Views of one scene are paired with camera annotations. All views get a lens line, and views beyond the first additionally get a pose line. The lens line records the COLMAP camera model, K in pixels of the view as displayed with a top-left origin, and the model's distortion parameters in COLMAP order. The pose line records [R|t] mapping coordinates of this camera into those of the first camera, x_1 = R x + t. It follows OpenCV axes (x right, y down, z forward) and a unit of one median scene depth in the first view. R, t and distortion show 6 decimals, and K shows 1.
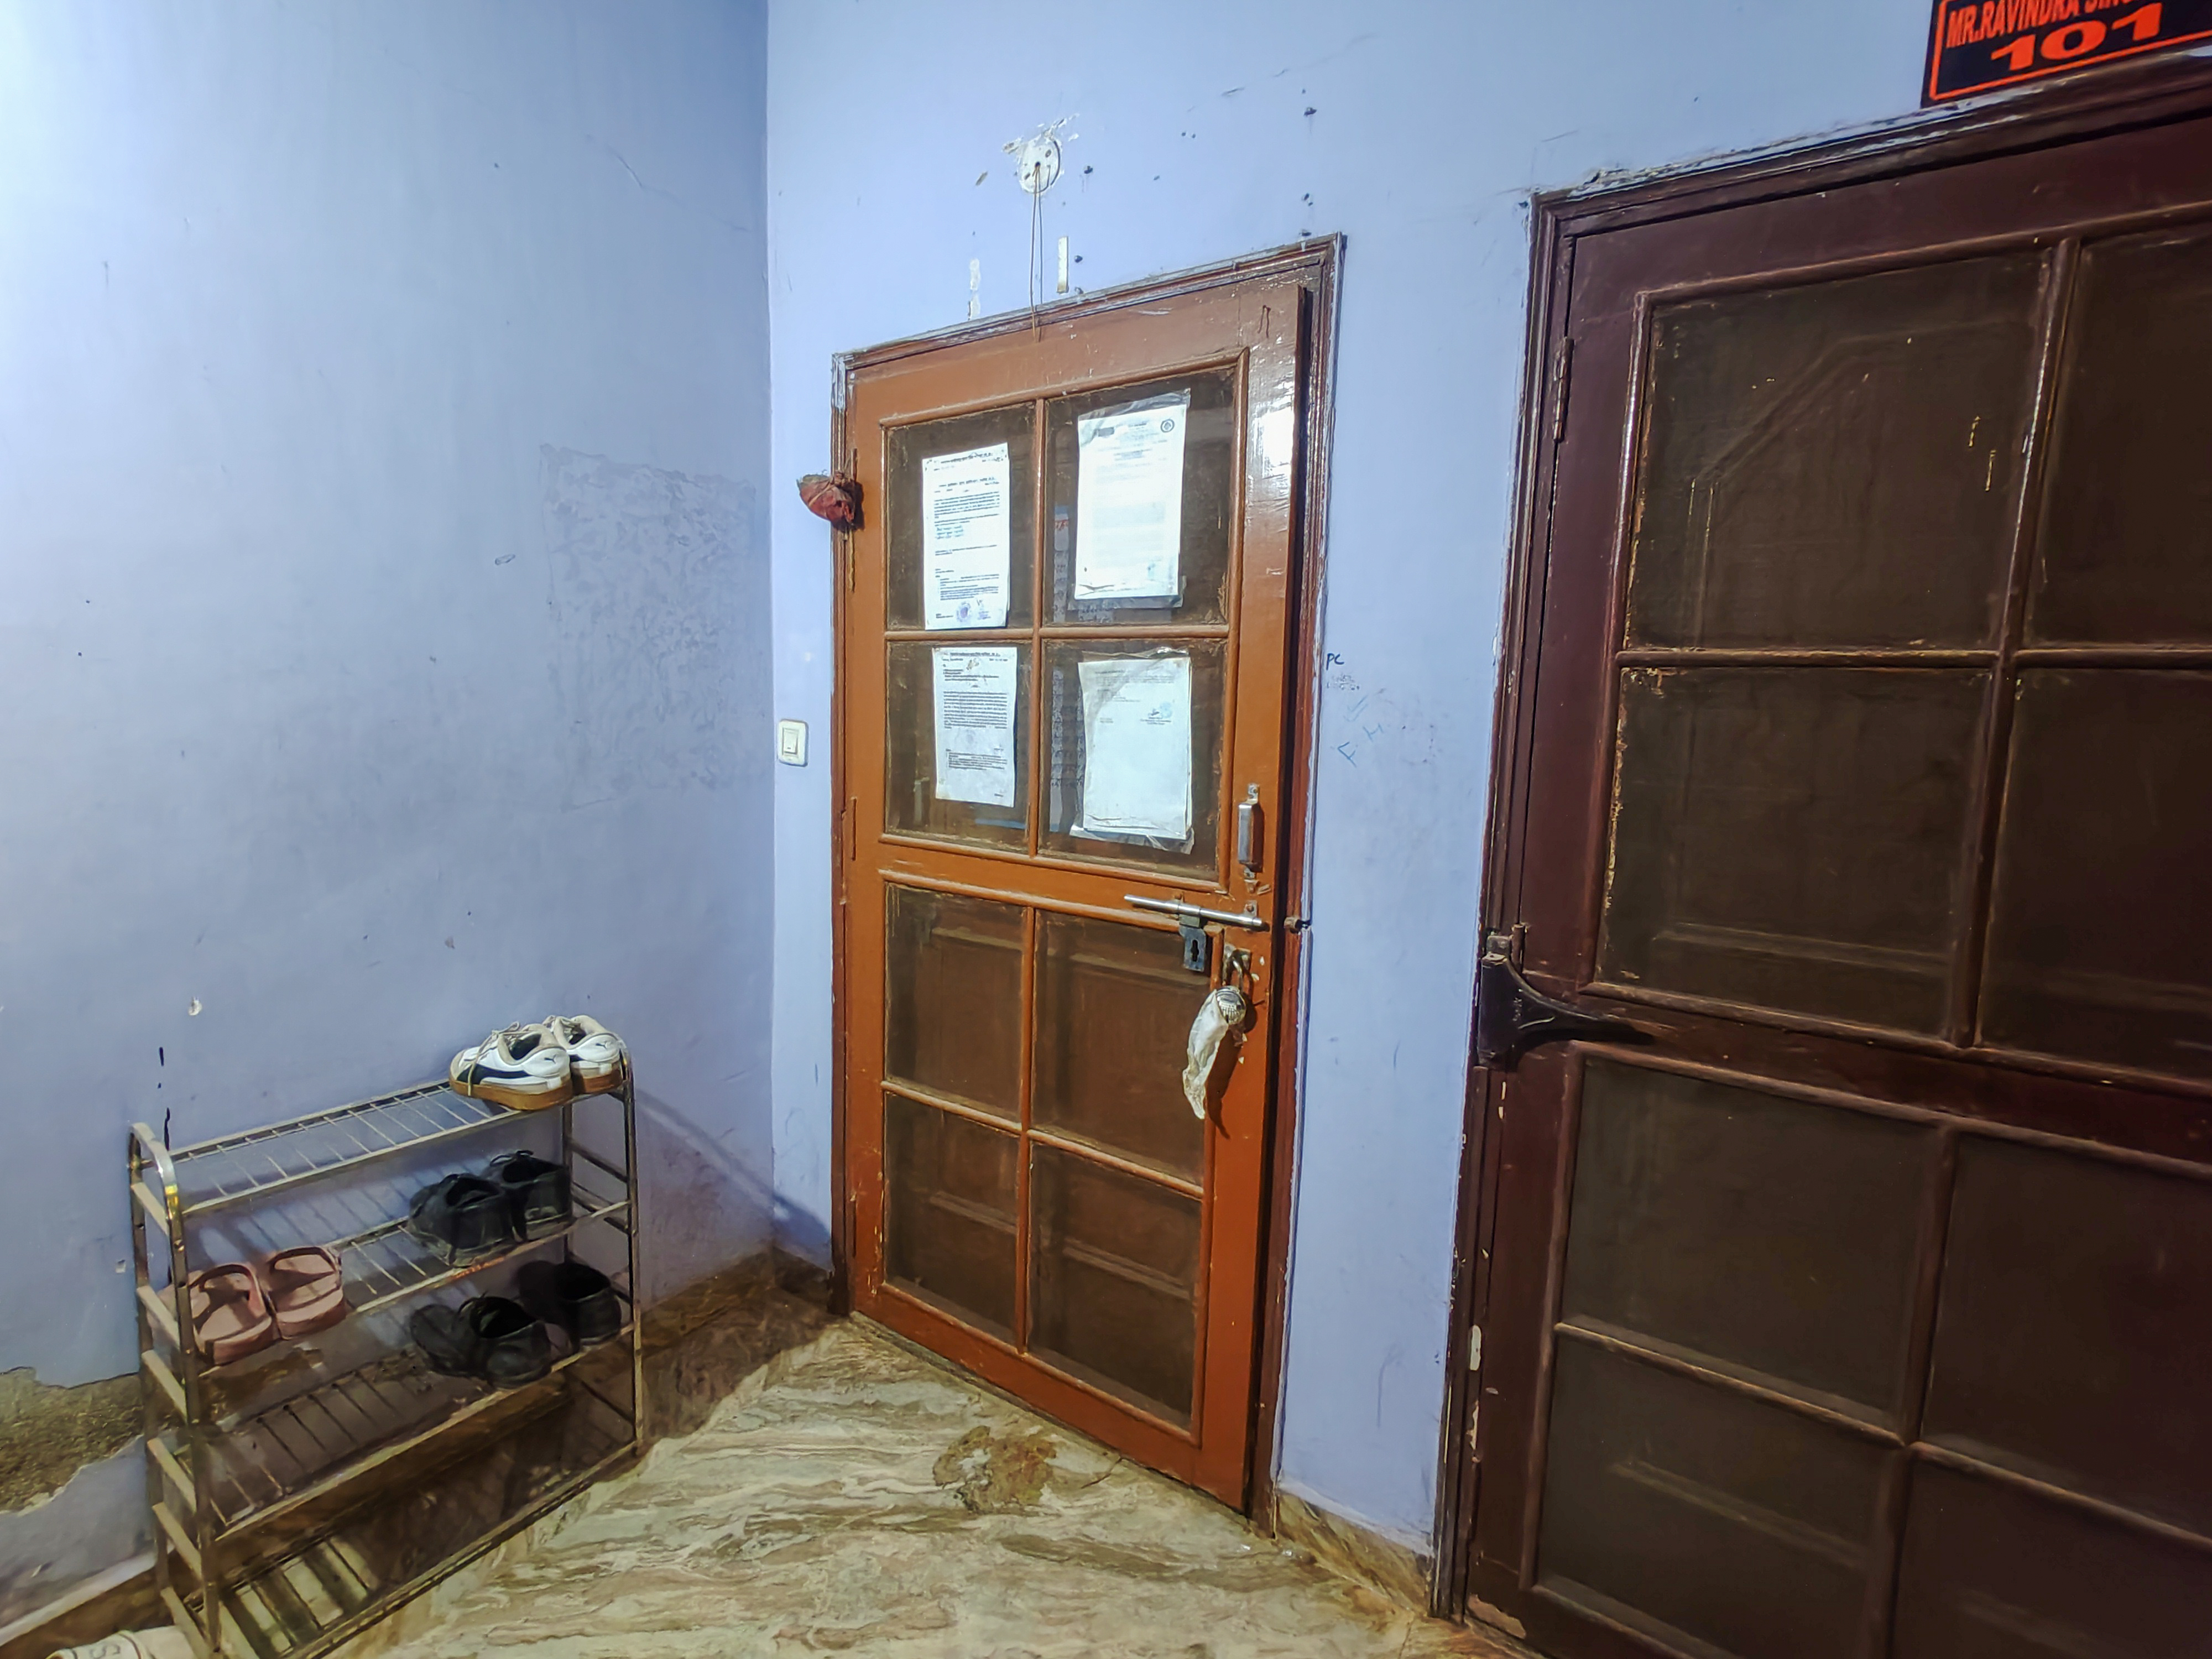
lens RADIAL K [[1013.4, 0, 1106.8], [0, 1013.4, 827.7], [0, 0, 1]] dist [-0.000855, 0.001550]
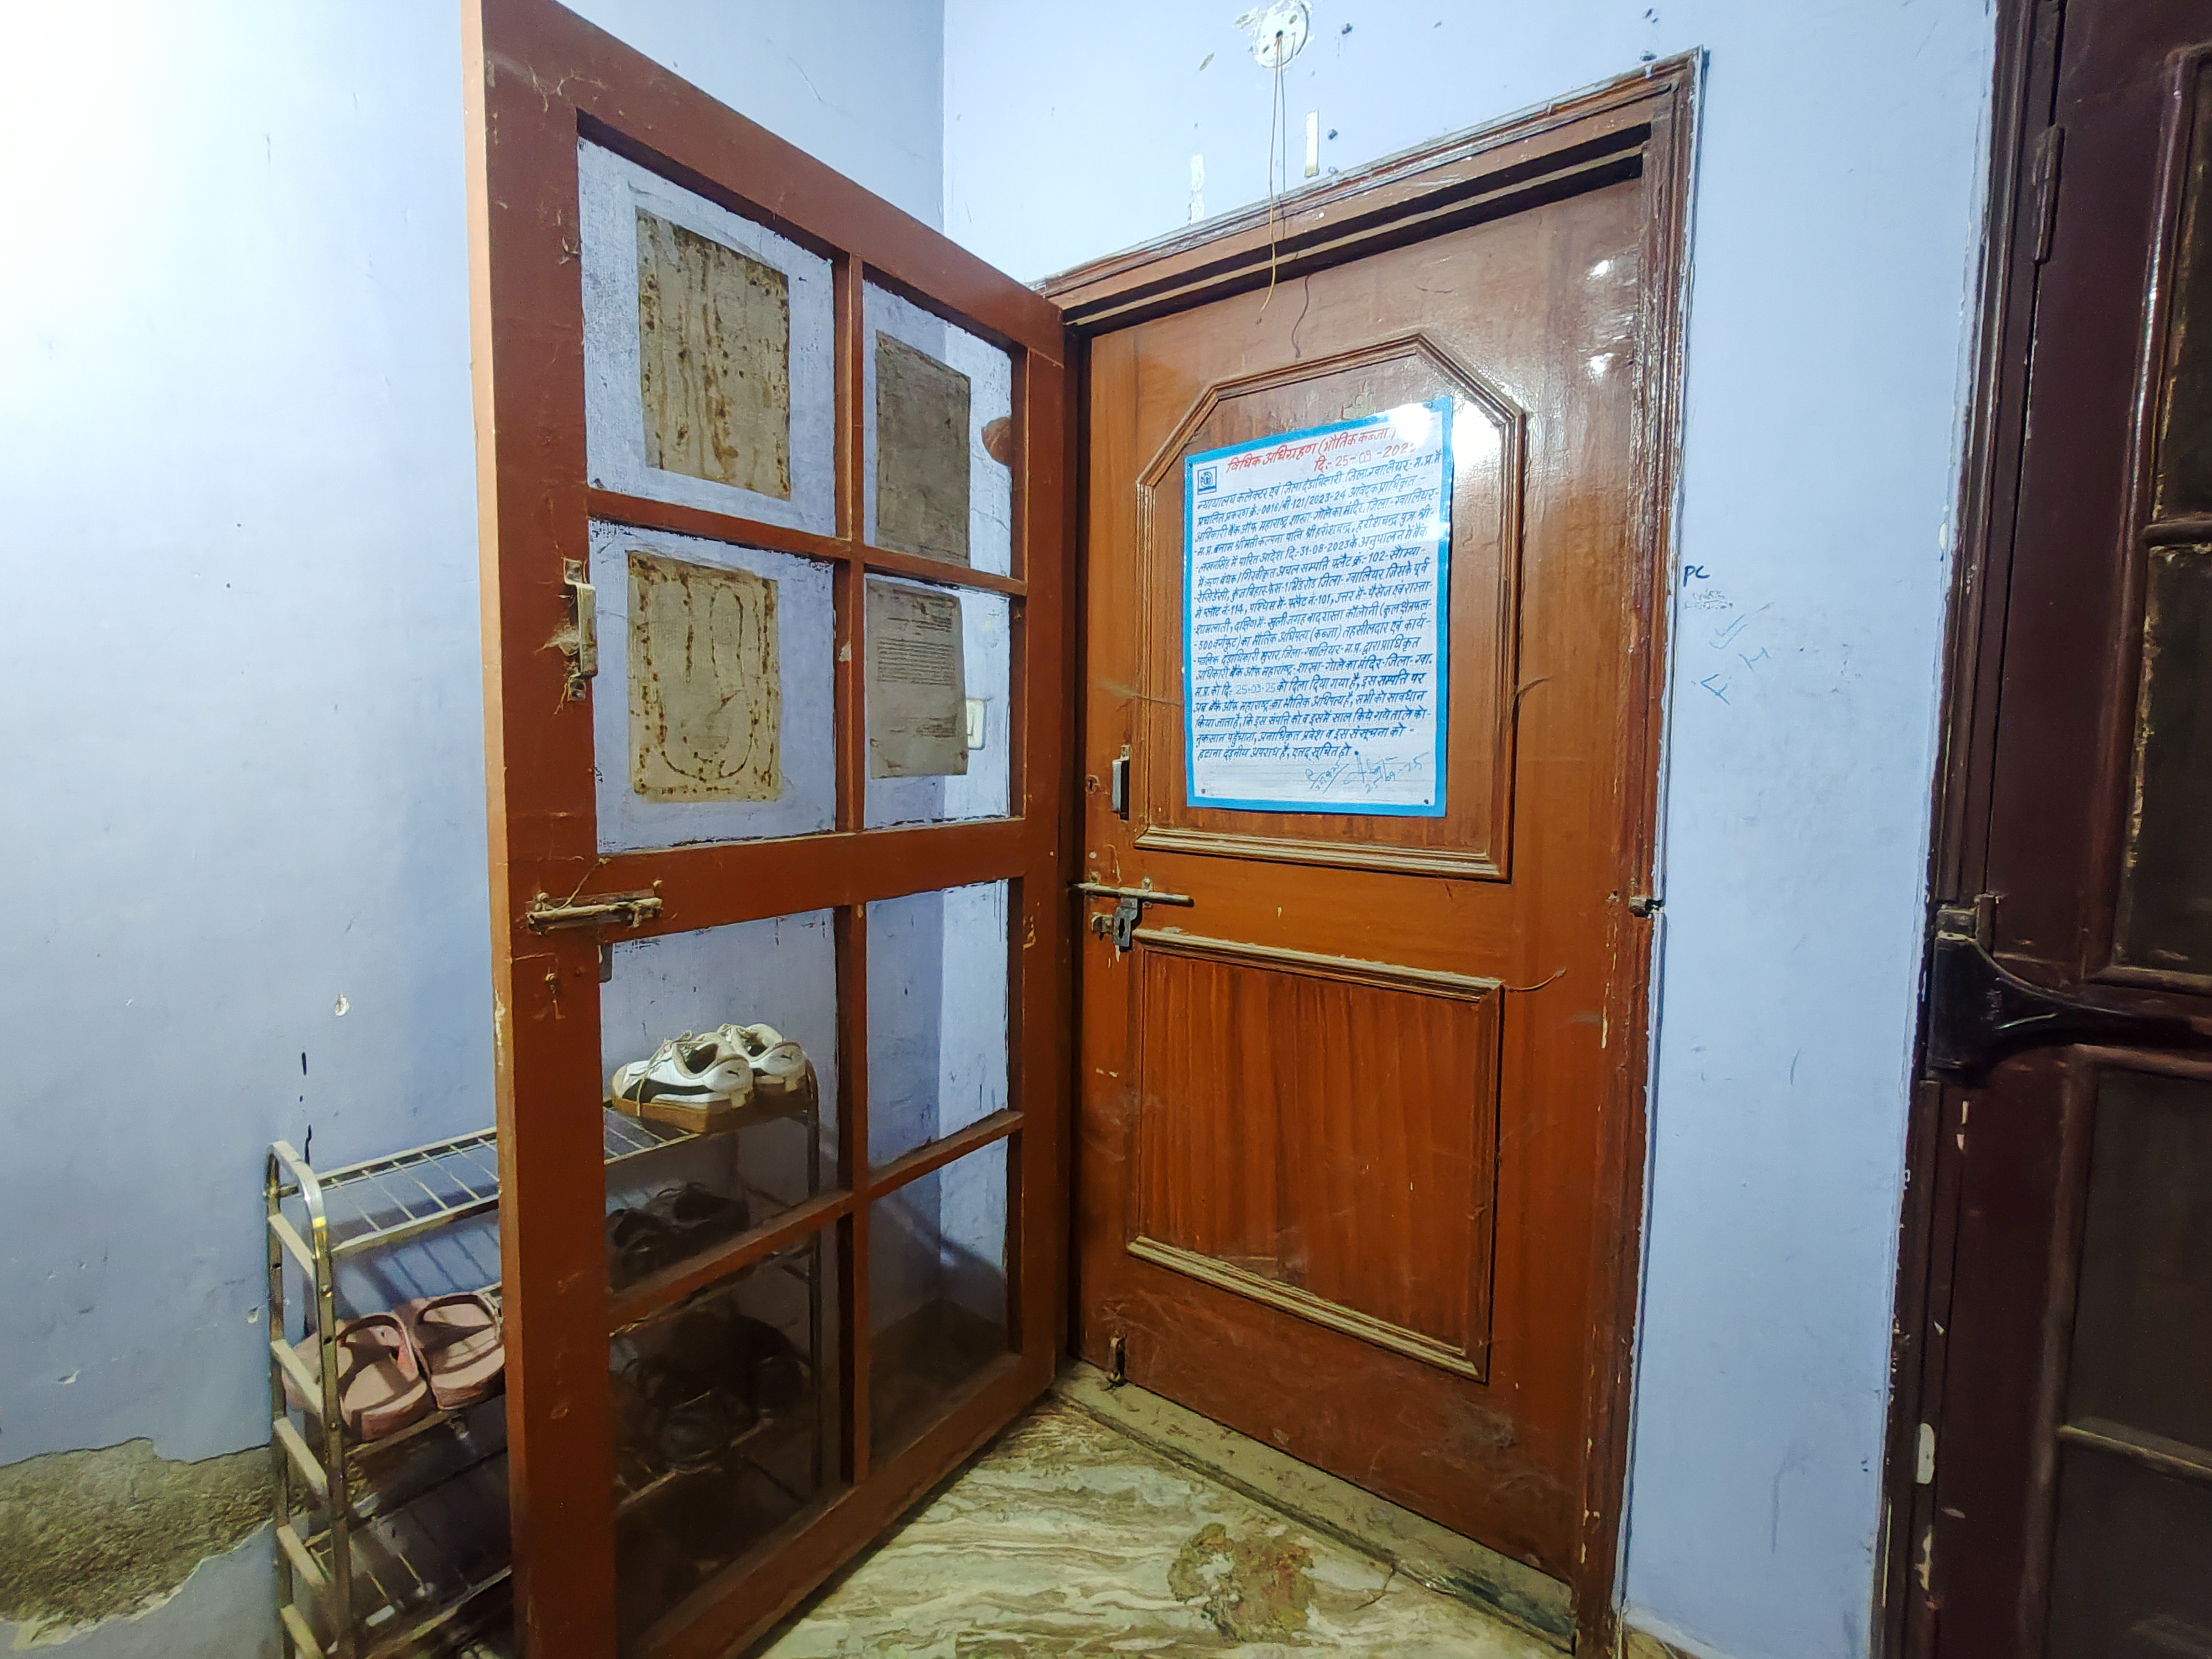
lens RADIAL K [[1013.4, 0, 1102.8], [0, 1013.4, 828.7], [0, 0, 1]] dist [-0.000855, 0.001550]
pose [[0.998129, -0.011483, -0.060049, -0.201705], [0.009037, 0.999125, -0.040843, 0.066971], [0.060466, 0.040224, 0.997359, 0.178112]]
